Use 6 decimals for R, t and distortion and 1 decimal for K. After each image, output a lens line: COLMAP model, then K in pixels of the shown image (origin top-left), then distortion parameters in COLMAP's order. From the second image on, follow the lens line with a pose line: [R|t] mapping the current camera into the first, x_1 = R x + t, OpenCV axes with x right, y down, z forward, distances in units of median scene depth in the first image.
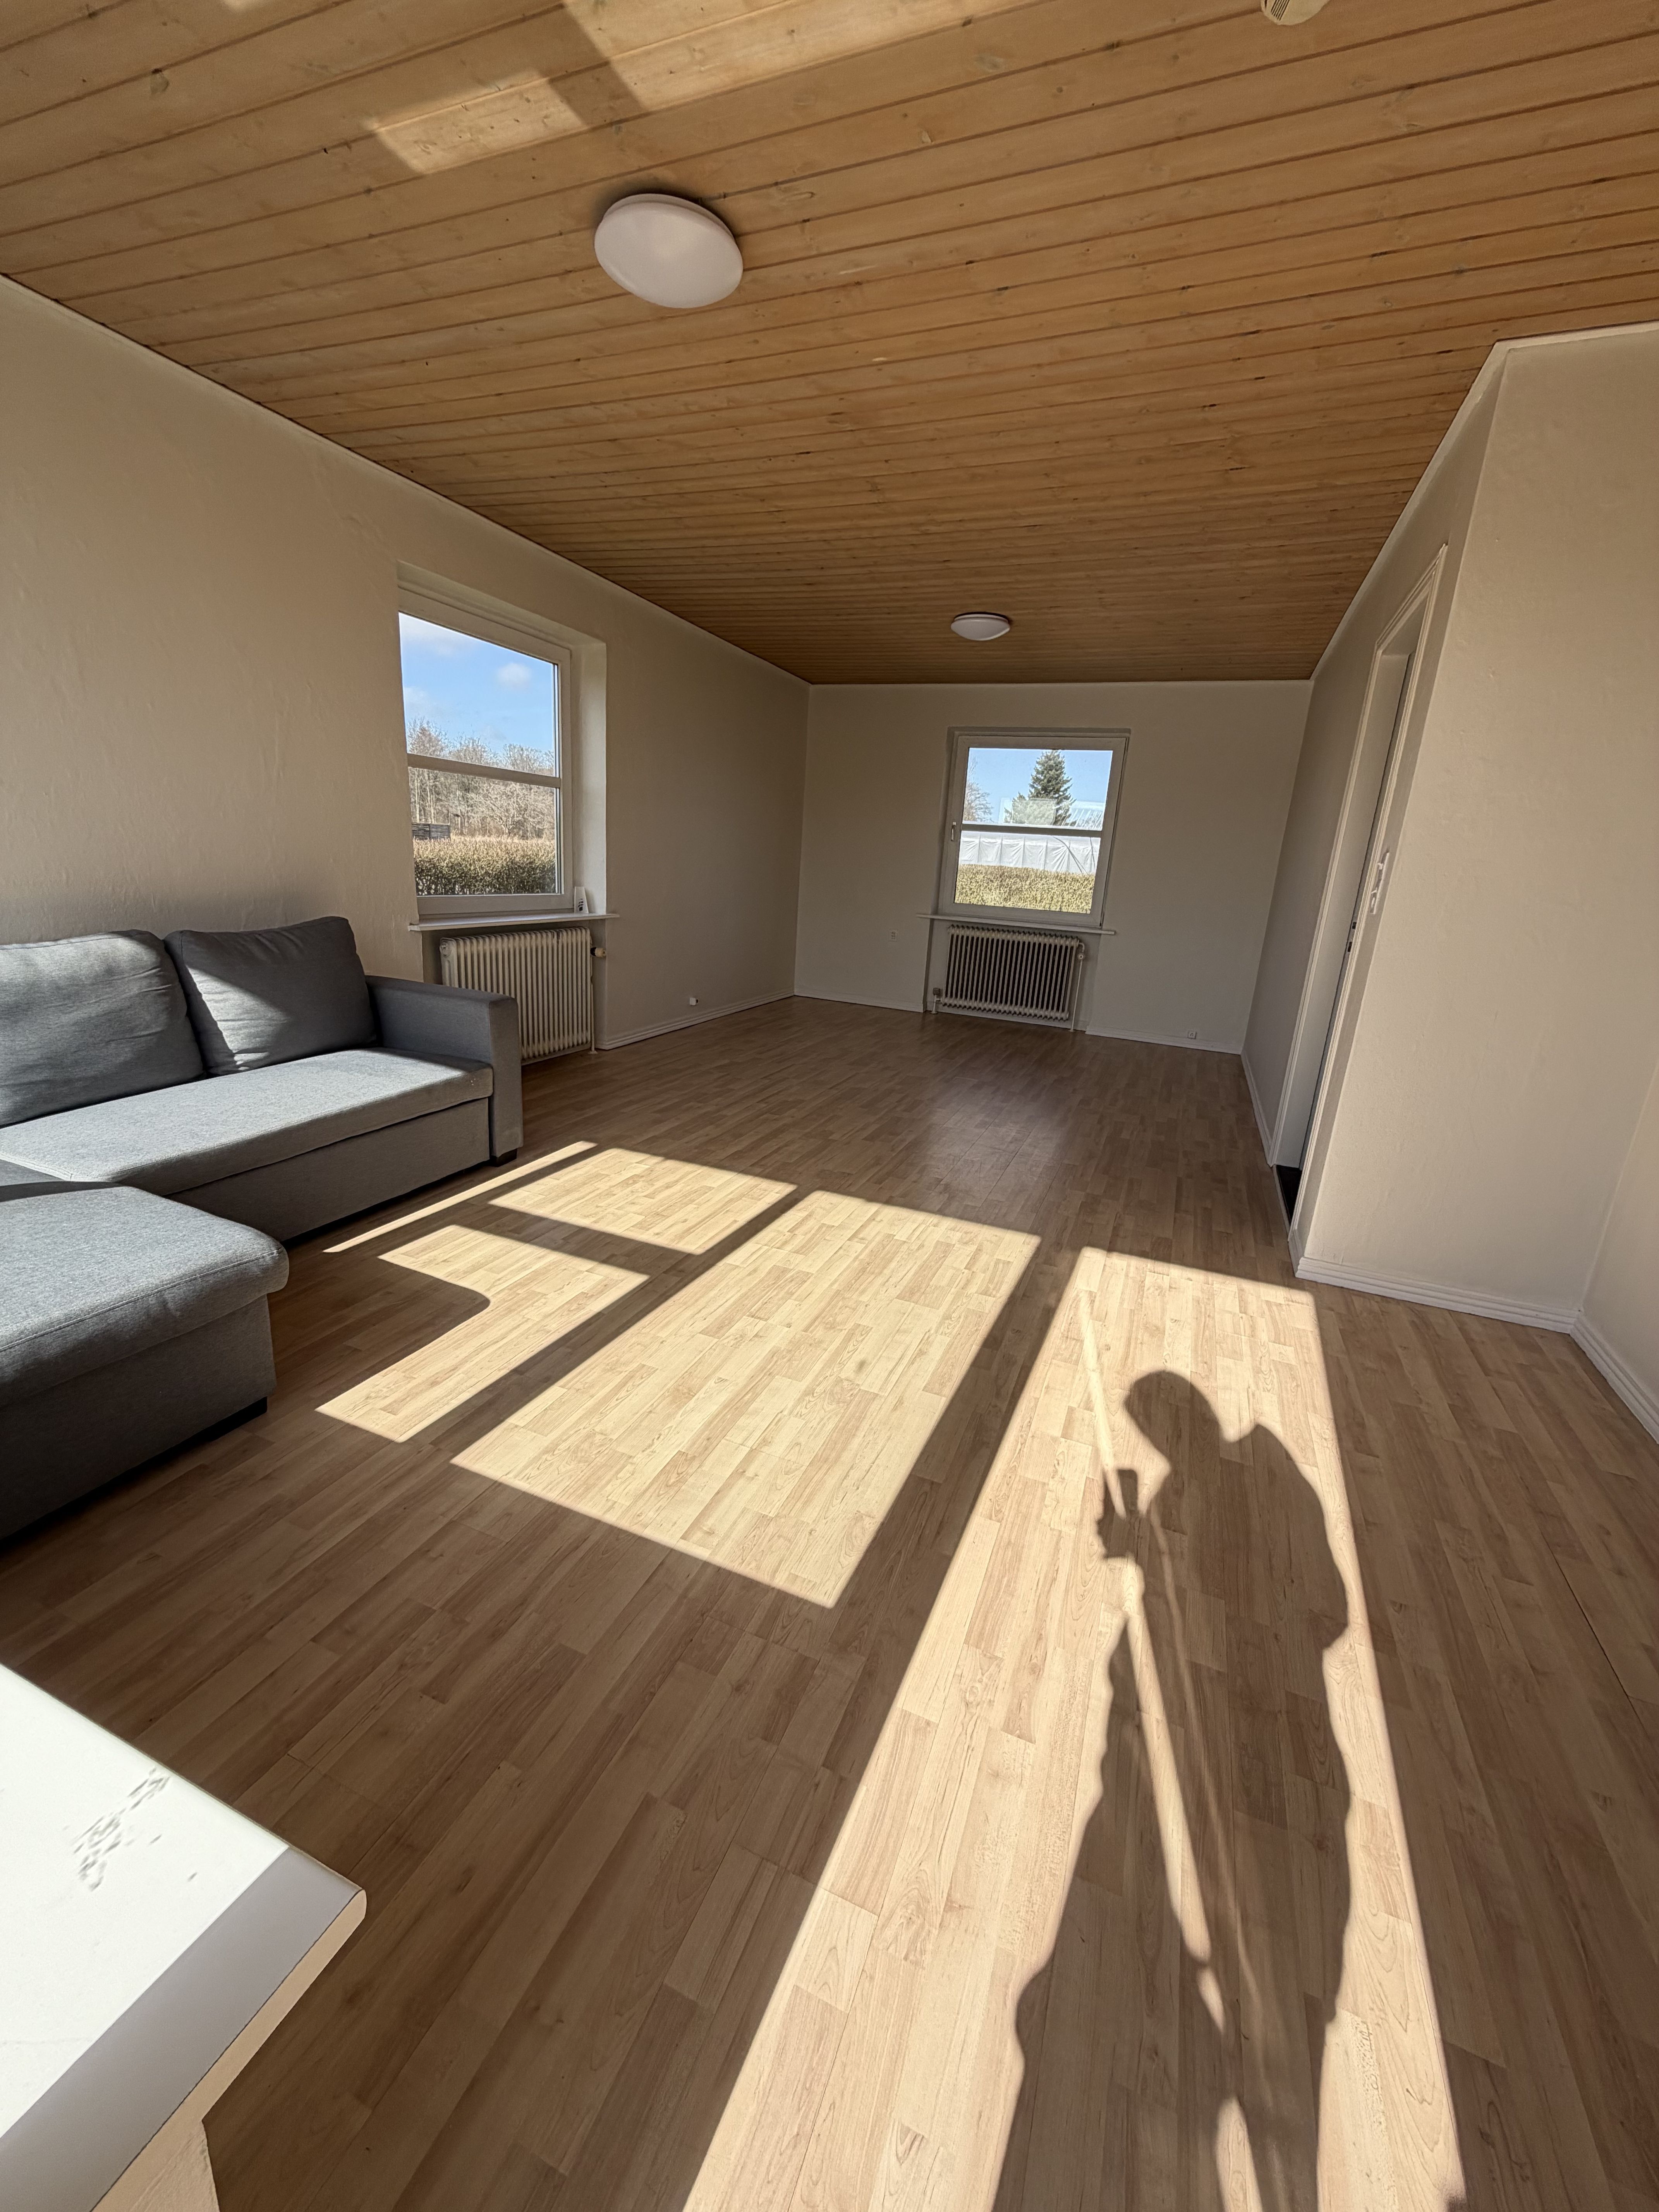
lens RADIAL K [[876.4, 0, 829.5], [0, 876.4, 1106.0], [0, 0, 1]] dist [0.001202, 0.000140]
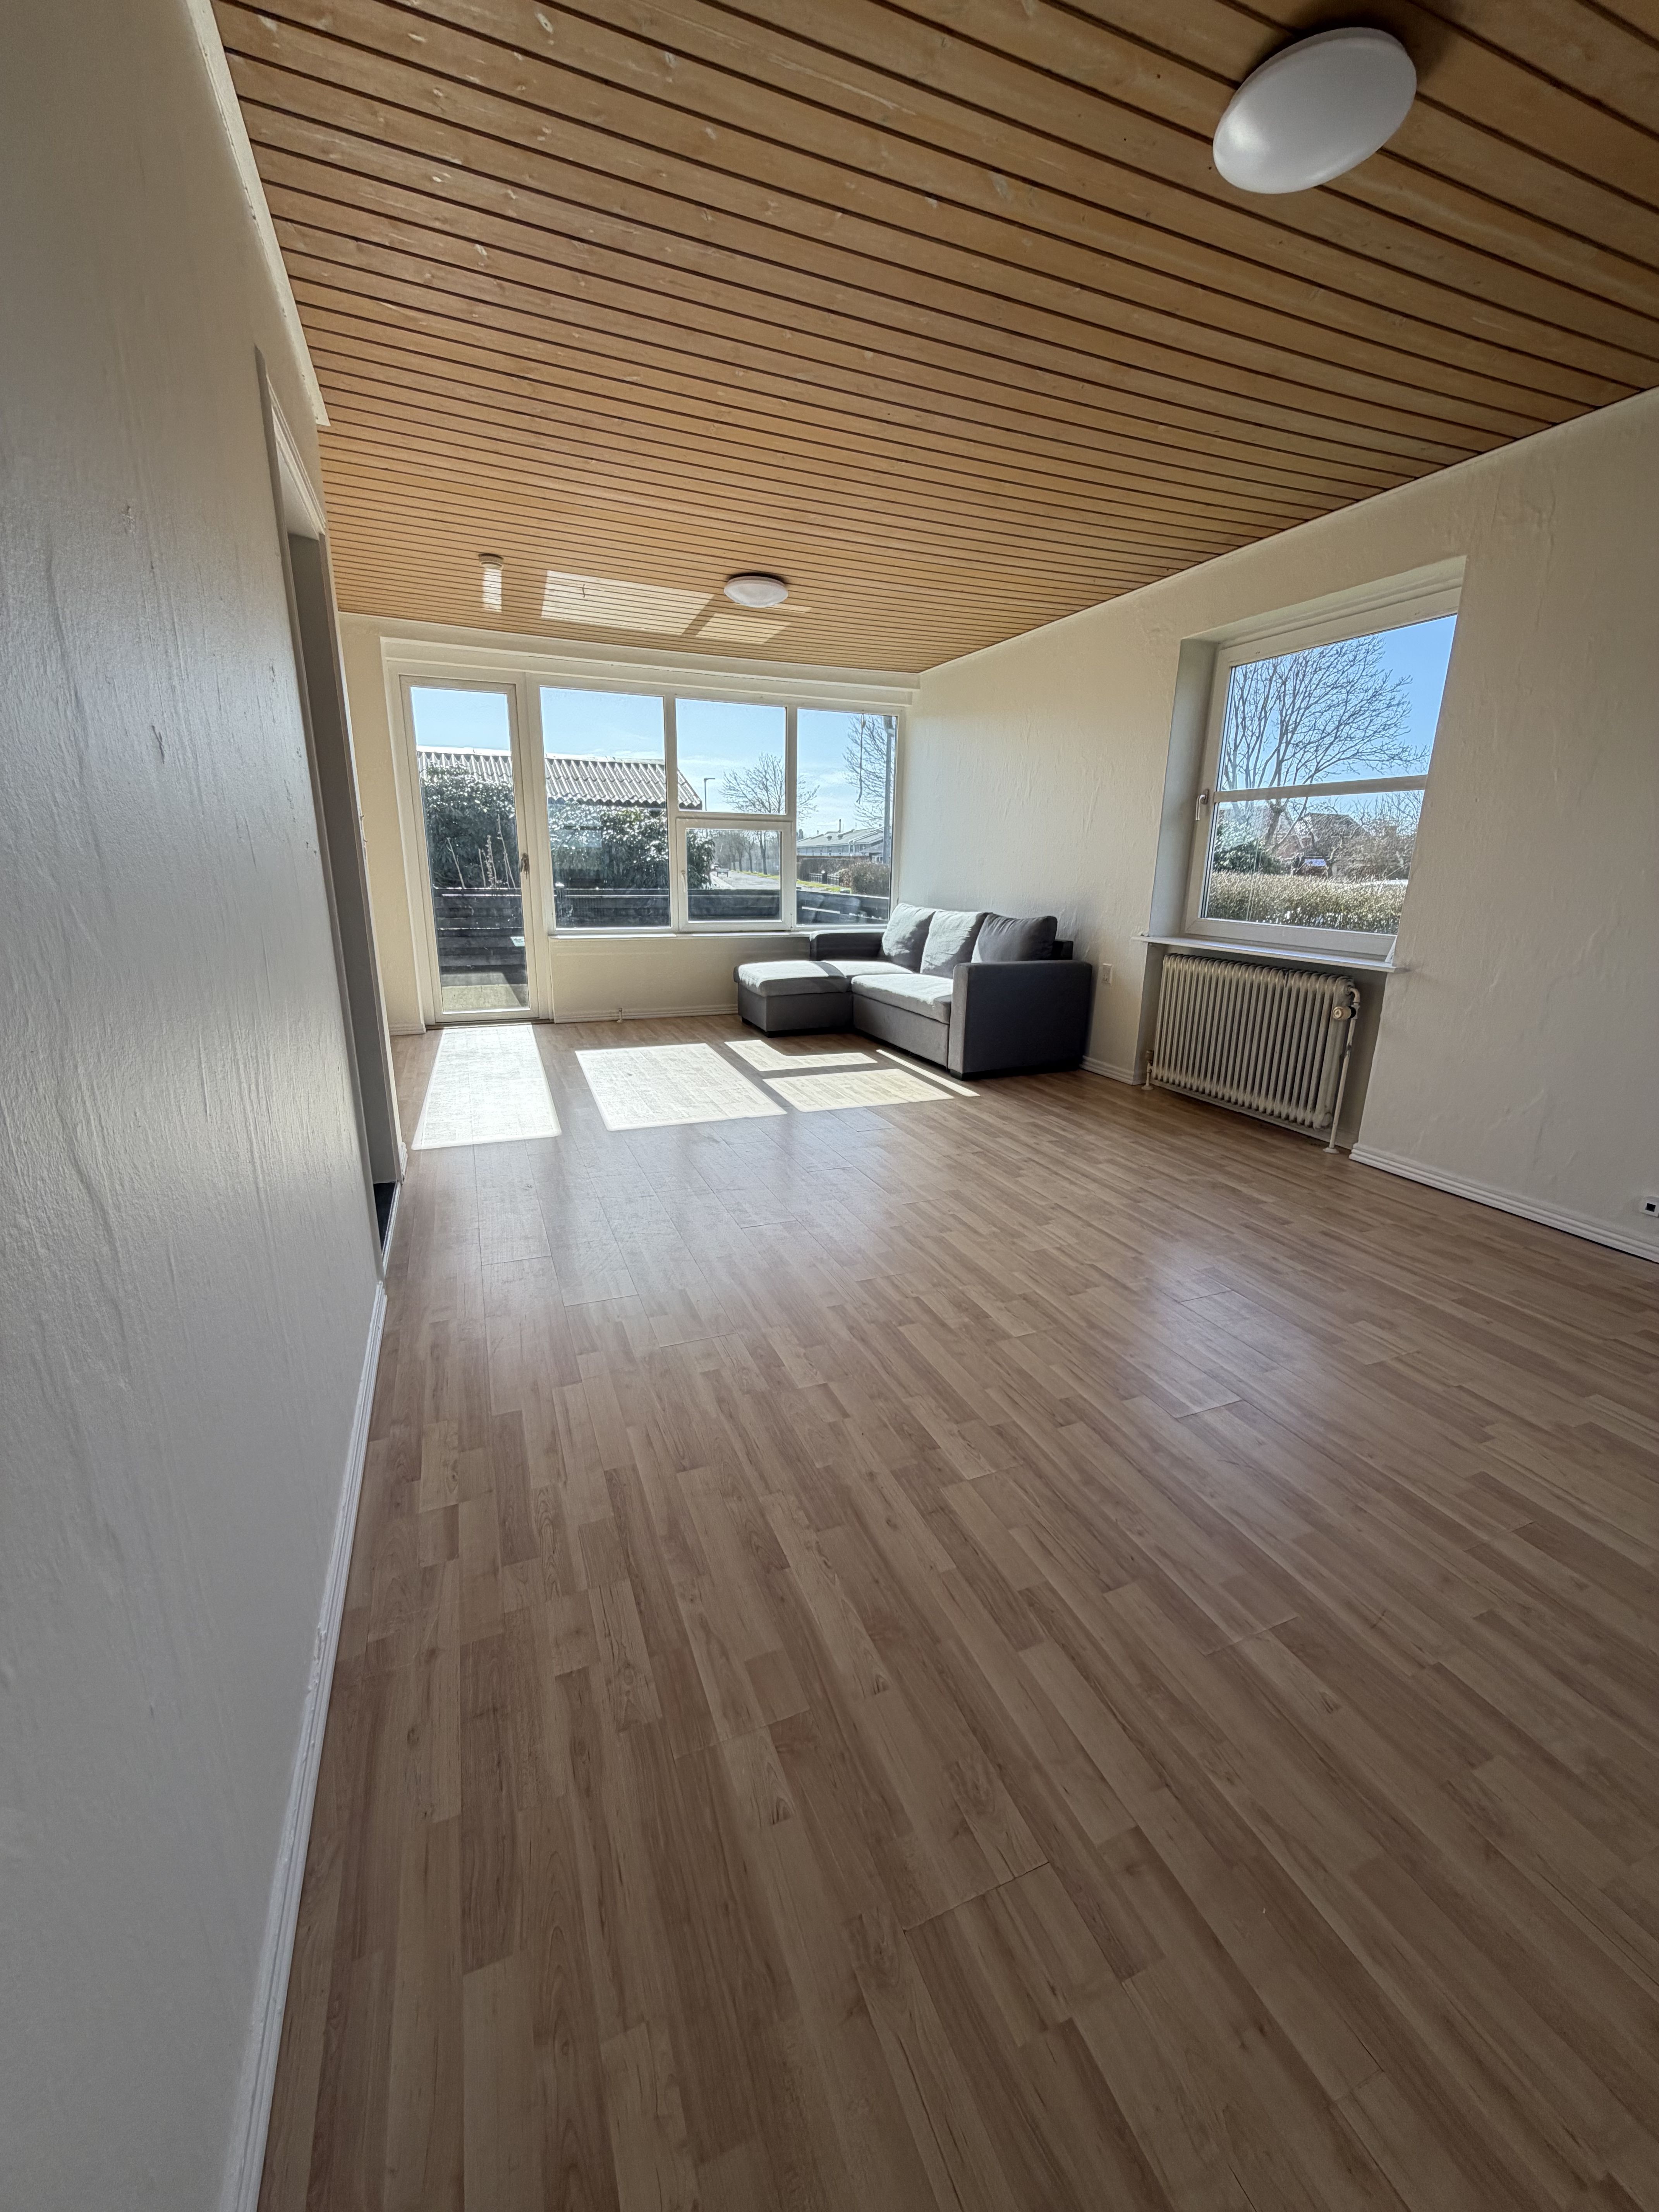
lens RADIAL K [[876.4, 0, 829.5], [0, 876.4, 1106.0], [0, 0, 1]] dist [0.001202, 0.000140]
pose [[-0.711313, 0.117658, -0.692958, 0.645377], [-0.247936, 0.880515, 0.404007, -0.349640], [0.657694, 0.459185, -0.597150, 1.412298]]
